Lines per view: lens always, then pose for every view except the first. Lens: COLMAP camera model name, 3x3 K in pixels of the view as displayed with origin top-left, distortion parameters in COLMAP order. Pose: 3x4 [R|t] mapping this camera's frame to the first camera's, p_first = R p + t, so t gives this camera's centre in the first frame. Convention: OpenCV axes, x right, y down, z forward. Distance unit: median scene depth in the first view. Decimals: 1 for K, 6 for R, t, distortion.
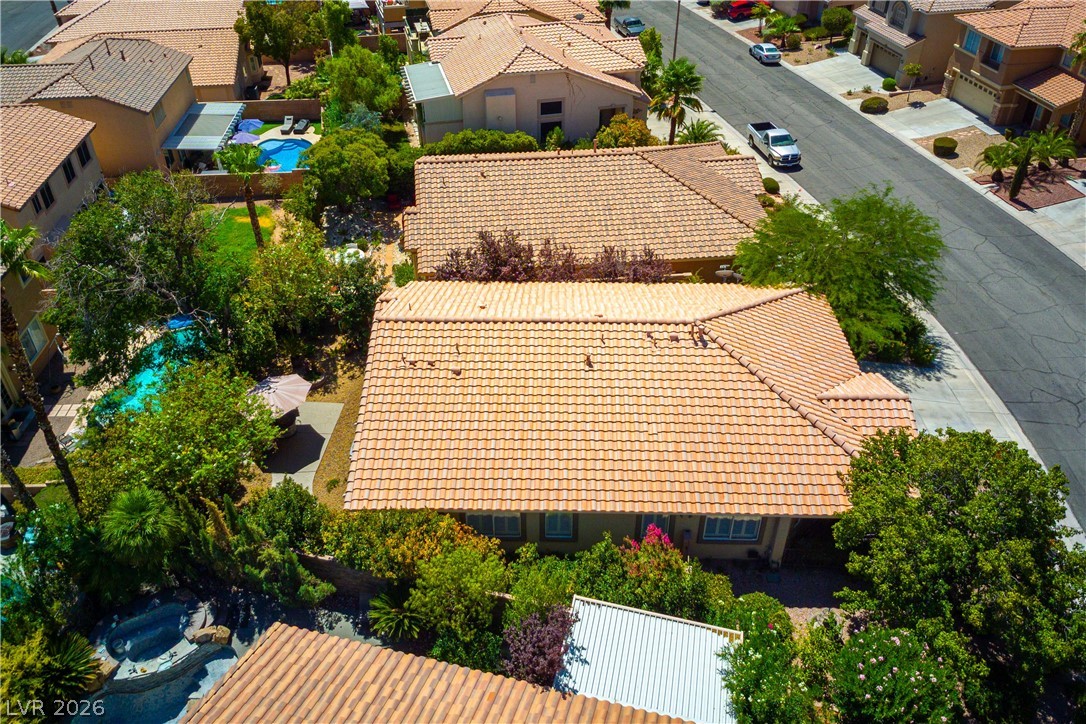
lens RADIAL K [[931.8, 0, 514.0], [0, 931.8, 254.9], [0, 0, 1]] dist [0.077334, -0.202706]
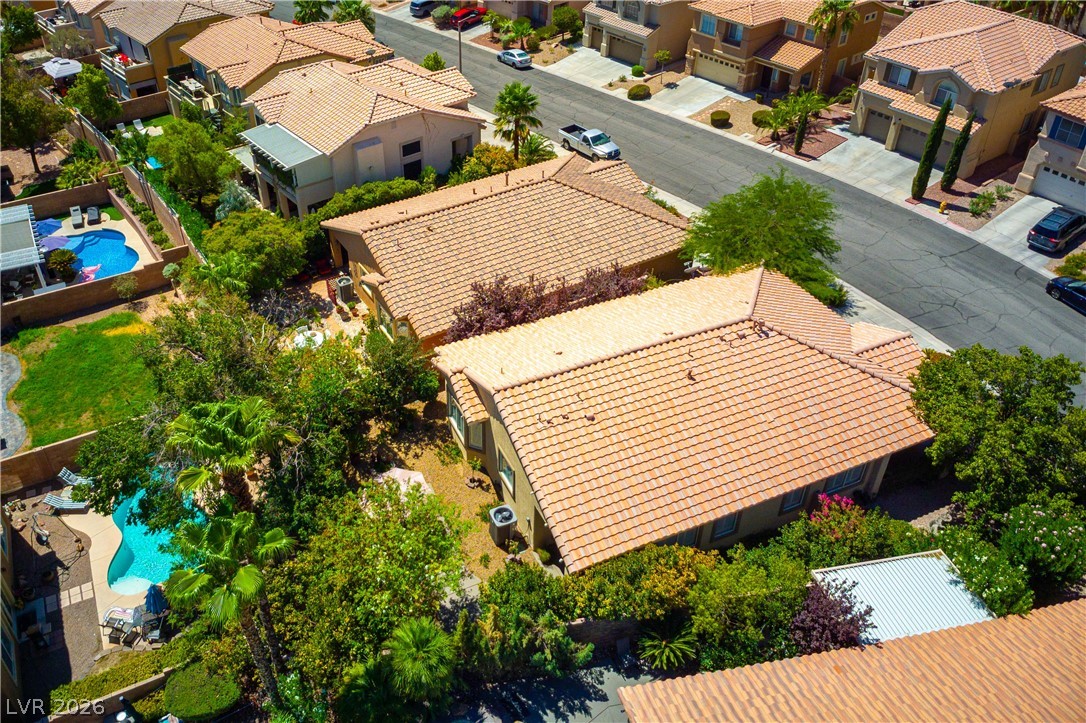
lens RADIAL K [[931.8, 0, 514.0], [0, 931.8, 254.4], [0, 0, 1]] dist [0.077334, -0.202706]
pose [[0.905635, -0.224357, 0.359846, -0.251819], [0.223391, 0.973696, 0.044866, -0.065378], [-0.360446, 0.039755, 0.931932, 0.011479]]
